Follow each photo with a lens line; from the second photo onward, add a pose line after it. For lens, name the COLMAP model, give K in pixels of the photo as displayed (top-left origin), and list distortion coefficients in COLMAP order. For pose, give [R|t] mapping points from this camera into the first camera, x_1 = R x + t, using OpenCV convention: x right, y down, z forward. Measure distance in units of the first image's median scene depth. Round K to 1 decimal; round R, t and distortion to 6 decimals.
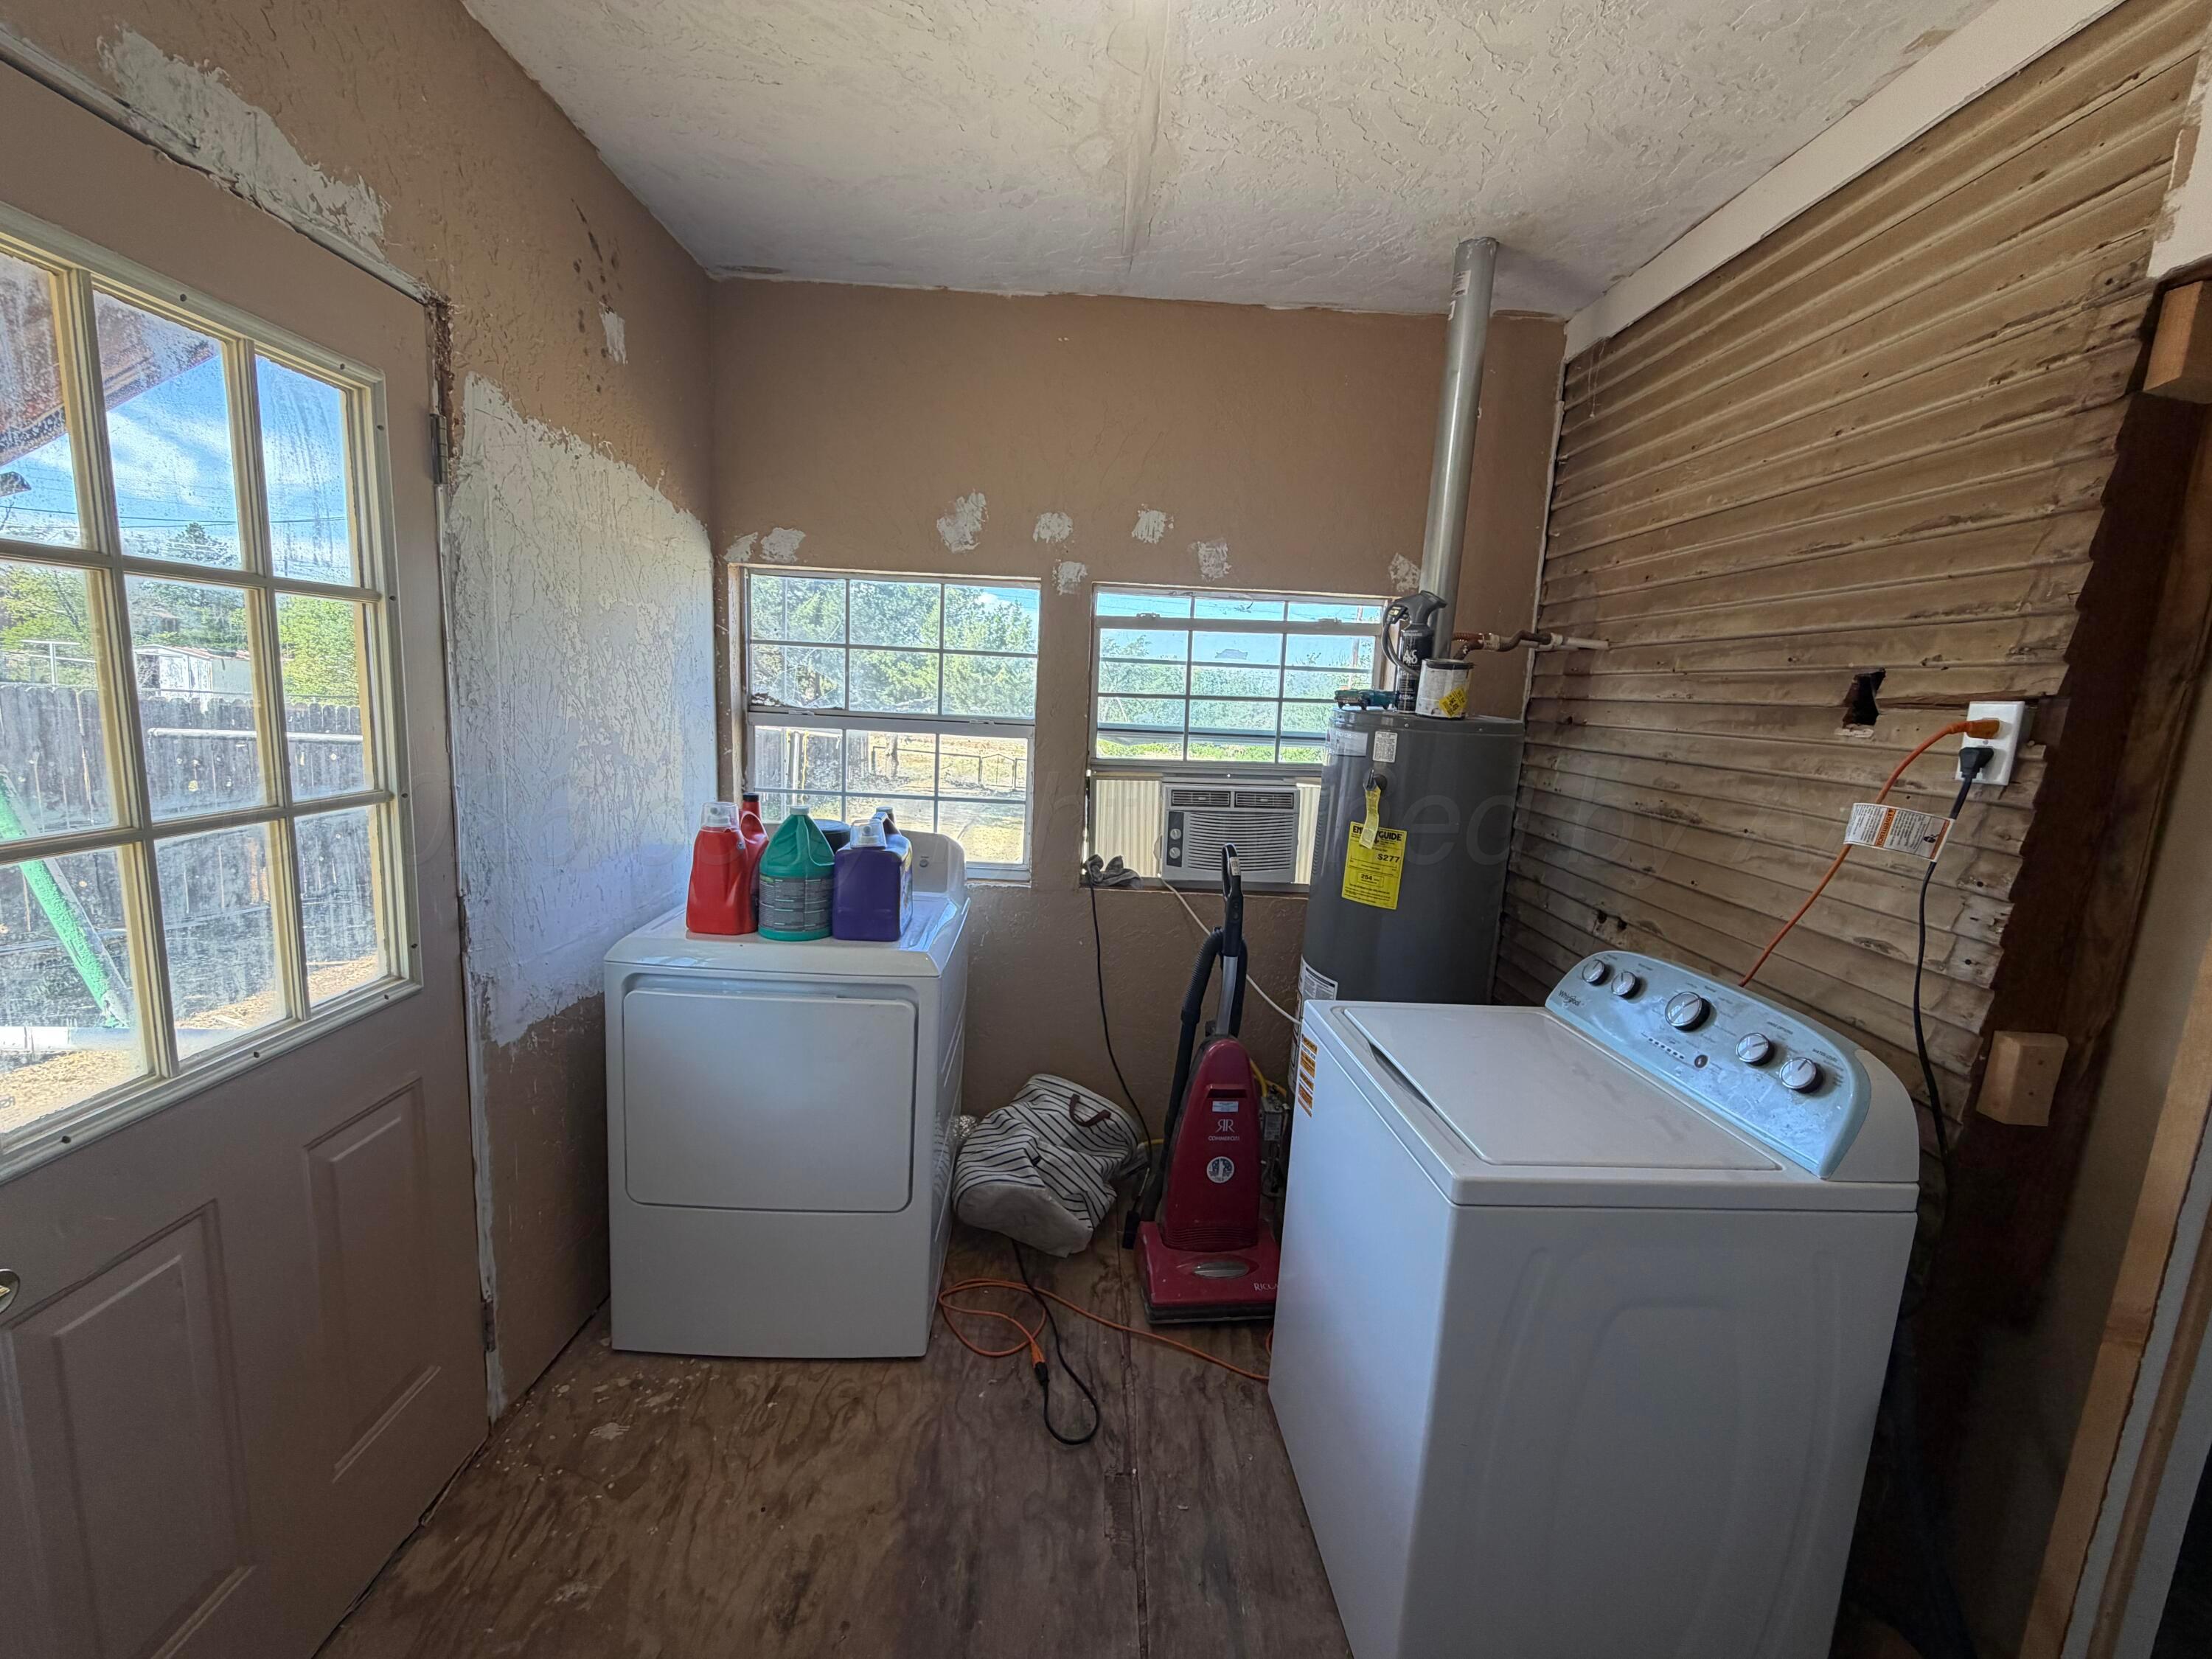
lens RADIAL K [[880.8, 0, 1102.1], [0, 880.8, 827.6], [0, 0, 1]] dist [-0.001060, -0.000341]
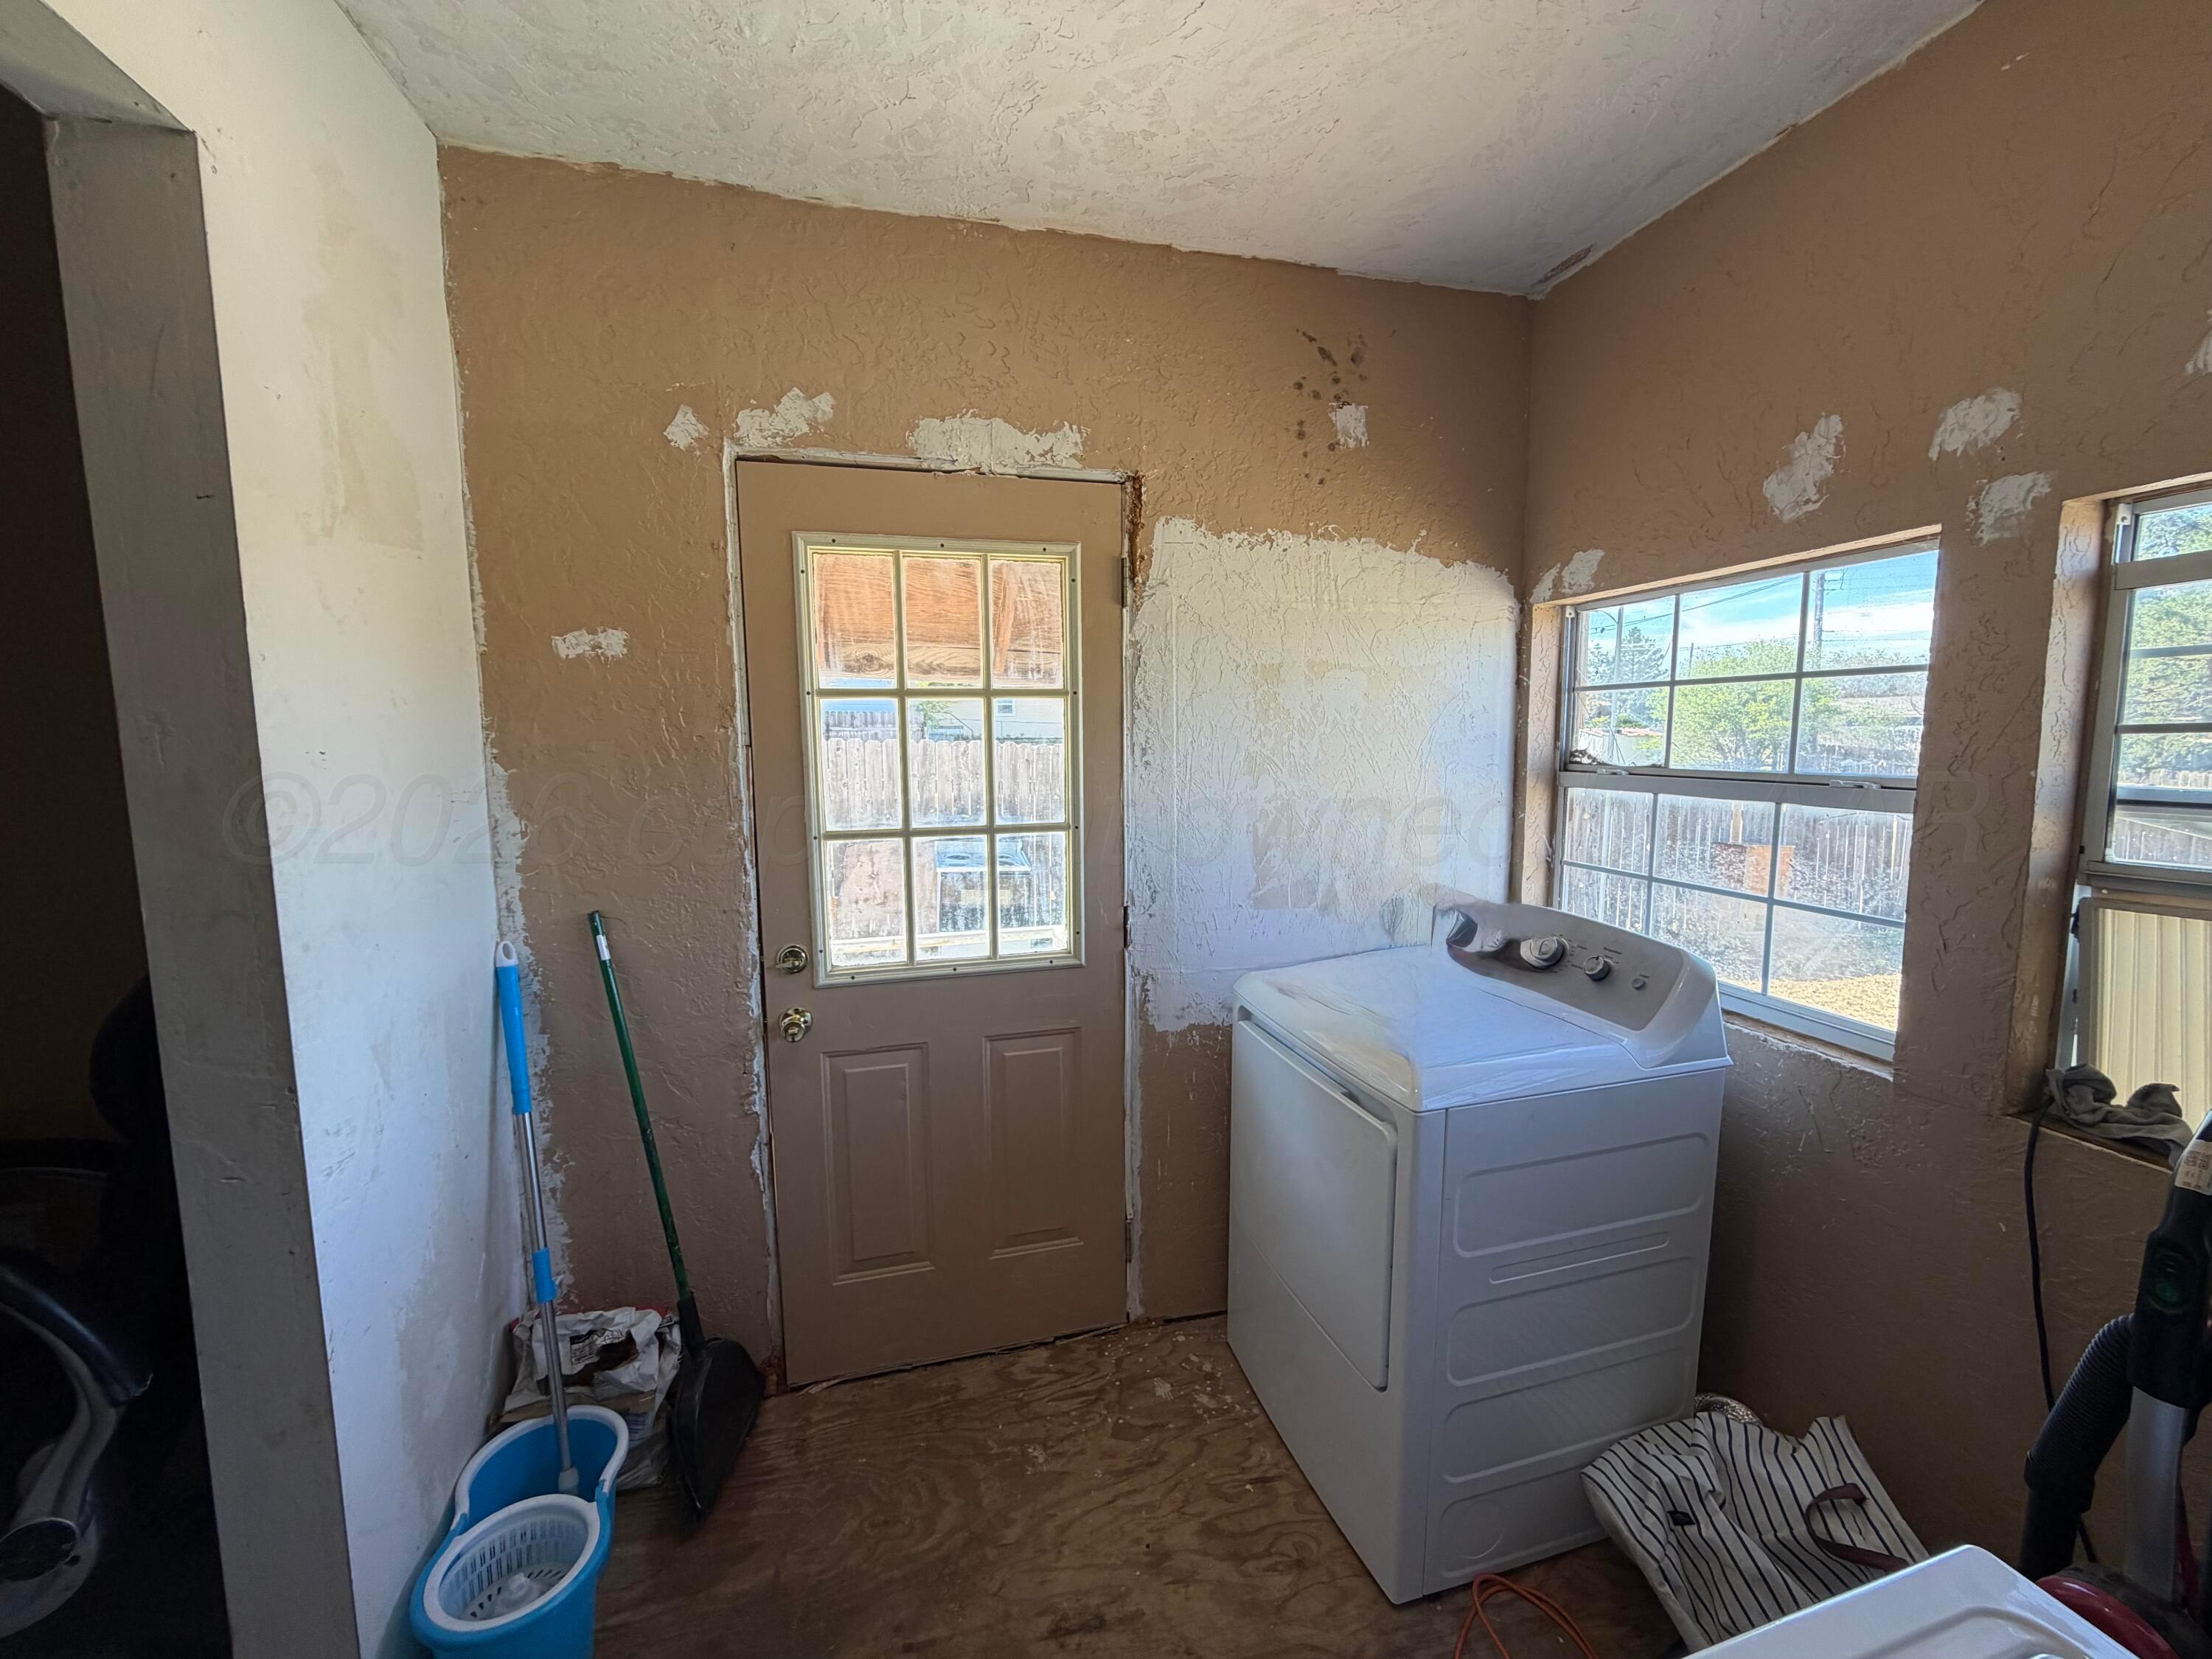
lens RADIAL K [[880.8, 0, 1100.3], [0, 880.8, 828.0], [0, 0, 1]] dist [-0.001060, -0.000341]
pose [[0.233957, 0.054458, -0.970720, 0.493354], [-0.127339, 0.991546, 0.024936, -0.060942], [0.963872, 0.117777, 0.238914, 0.548867]]
